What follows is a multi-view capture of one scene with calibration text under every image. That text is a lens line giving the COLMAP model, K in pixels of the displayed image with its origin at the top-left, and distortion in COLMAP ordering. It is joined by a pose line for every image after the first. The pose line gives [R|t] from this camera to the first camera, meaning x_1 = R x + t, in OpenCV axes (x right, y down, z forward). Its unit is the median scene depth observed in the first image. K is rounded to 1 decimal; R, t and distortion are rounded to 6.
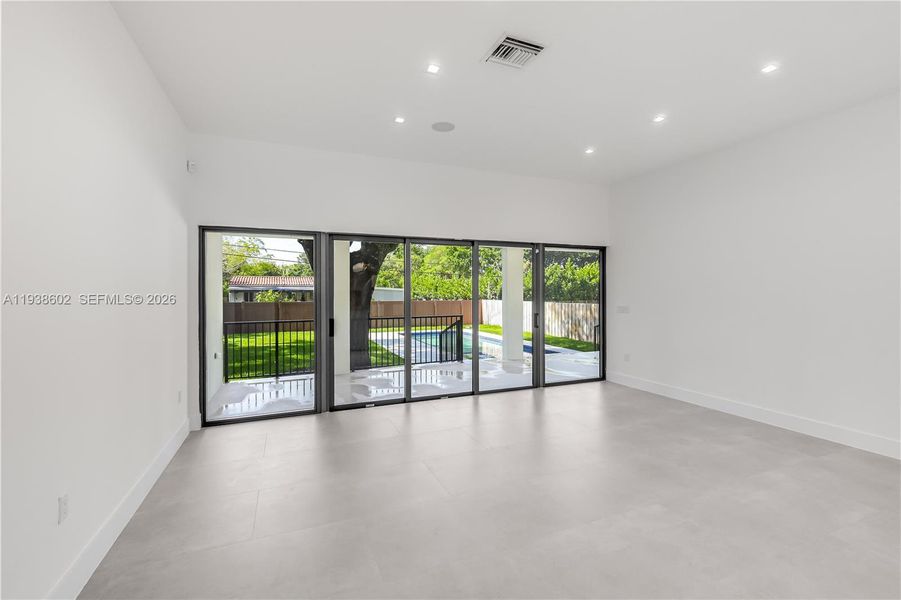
lens RADIAL K [[389.5, 0, 447.3], [0, 389.5, 298.6], [0, 0, 1]] dist [0.007841, -0.001245]
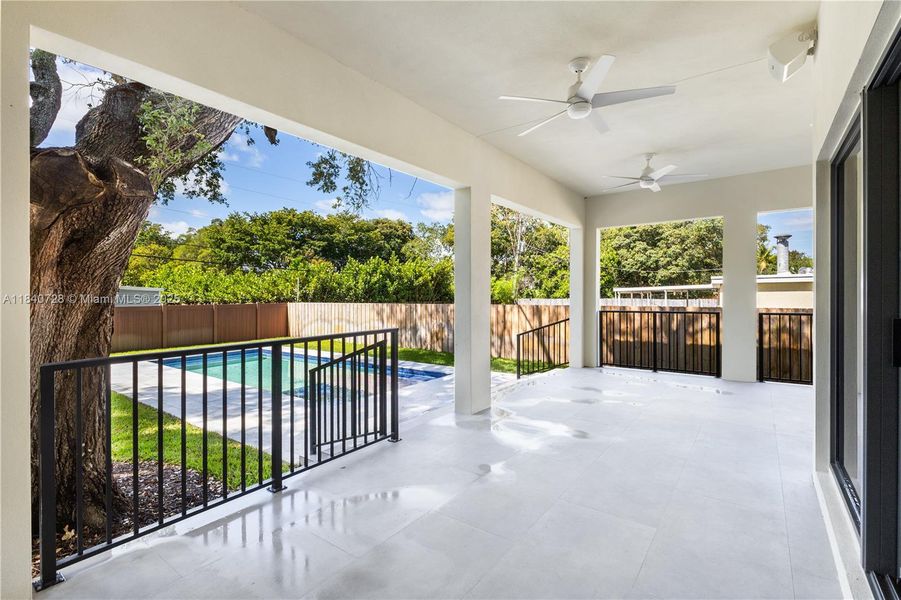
lens RADIAL K [[411.2, 0, 446.6], [0, 411.2, 296.8], [0, 0, 1]] dist [-0.000650, -0.004366]
pose [[0.858902, -0.006292, 0.512102, -0.047843], [0.013752, 0.999847, -0.010779, 0.004796], [-0.511956, 0.016301, 0.858857, 0.192520]]
